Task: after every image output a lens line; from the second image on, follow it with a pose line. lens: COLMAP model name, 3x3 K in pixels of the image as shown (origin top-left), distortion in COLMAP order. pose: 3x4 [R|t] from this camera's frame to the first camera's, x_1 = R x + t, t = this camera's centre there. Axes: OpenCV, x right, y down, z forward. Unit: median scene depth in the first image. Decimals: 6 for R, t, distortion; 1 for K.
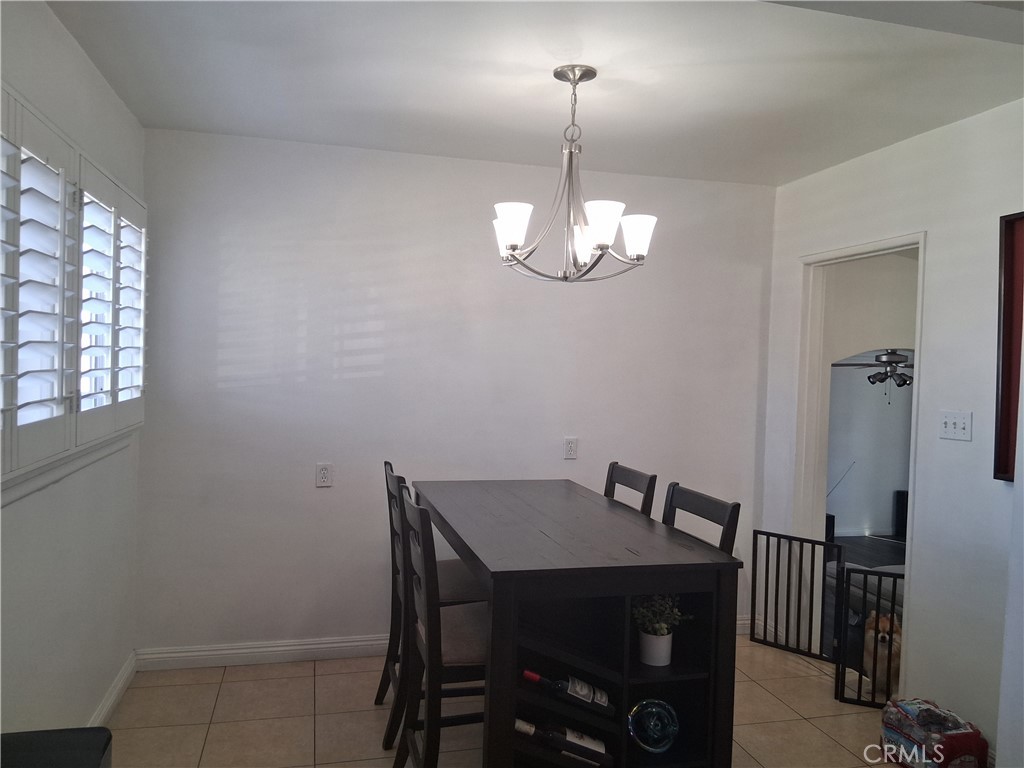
lens RADIAL K [[773.8, 0, 513.6], [0, 773.8, 385.6], [0, 0, 1]] dist [0.012635, -0.046263]
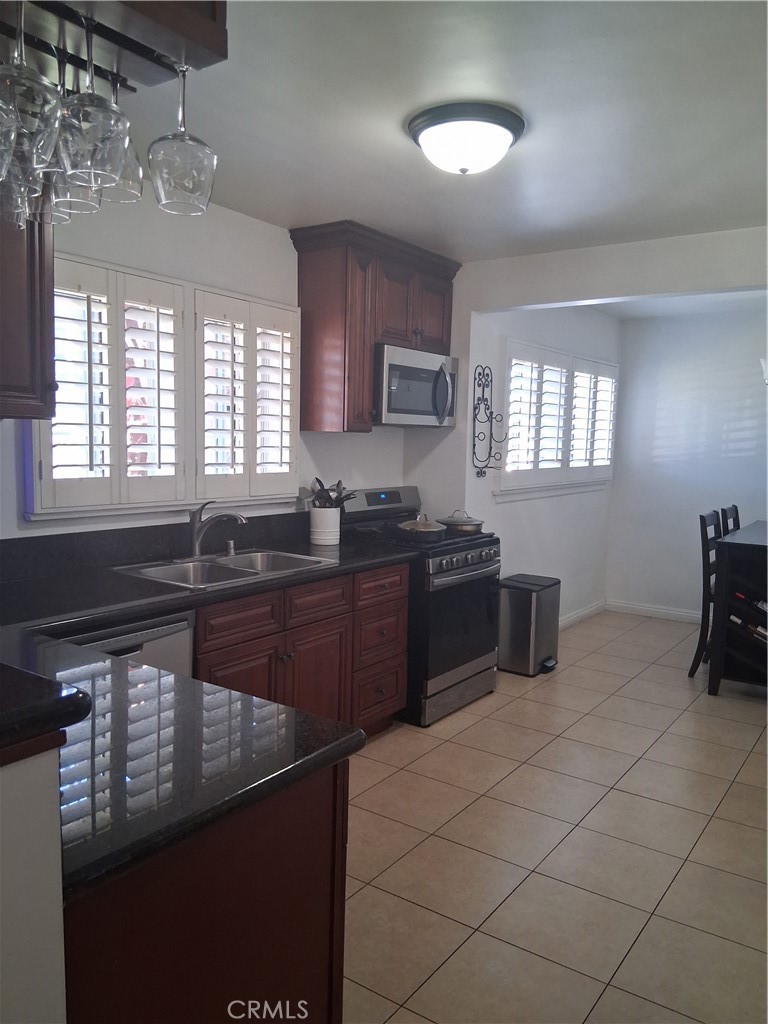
lens RADIAL K [[773.8, 0, 384.1], [0, 773.8, 513.3], [0, 0, 1]] dist [0.012635, -0.046263]
pose [[0.645641, 0.055652, -0.761610, 0.721612], [-0.027601, 0.998390, 0.049556, 0.063168], [0.763142, -0.010974, 0.646138, -0.777107]]
